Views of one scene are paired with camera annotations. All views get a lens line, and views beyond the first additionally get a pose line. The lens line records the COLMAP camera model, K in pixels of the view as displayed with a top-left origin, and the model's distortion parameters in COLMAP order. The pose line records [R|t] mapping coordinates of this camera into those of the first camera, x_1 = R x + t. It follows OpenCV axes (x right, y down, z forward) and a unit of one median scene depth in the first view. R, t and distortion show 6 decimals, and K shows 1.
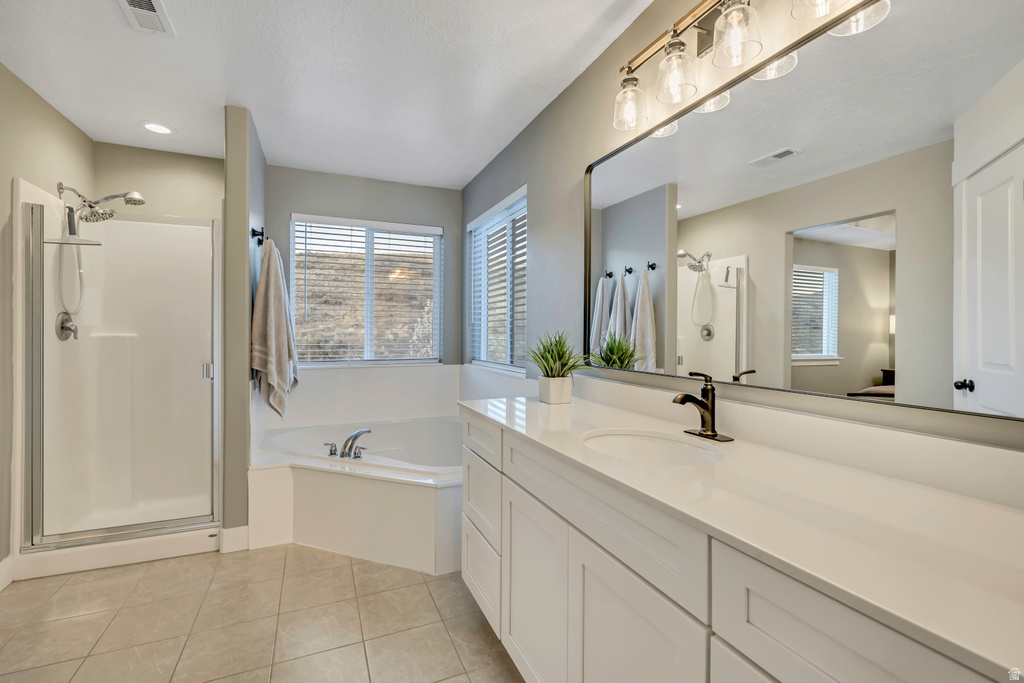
lens RADIAL K [[460.8, 0, 512.7], [0, 460.8, 334.7], [0, 0, 1]] dist [-0.000723, 0.000928]
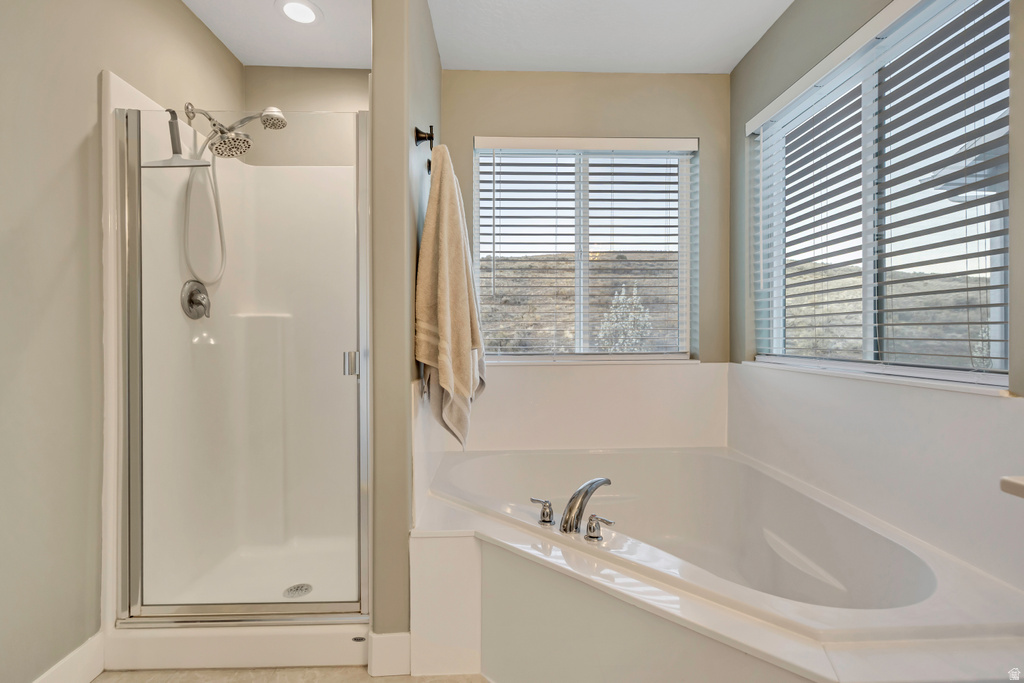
lens RADIAL K [[460.8, 0, 512.7], [0, 460.8, 334.7], [0, 0, 1]] dist [-0.000723, 0.000928]
pose [[0.933627, -0.007521, -0.358168, -0.232506], [0.006034, 0.999968, -0.005268, 0.042718], [0.358196, 0.002757, 0.933642, 0.481044]]
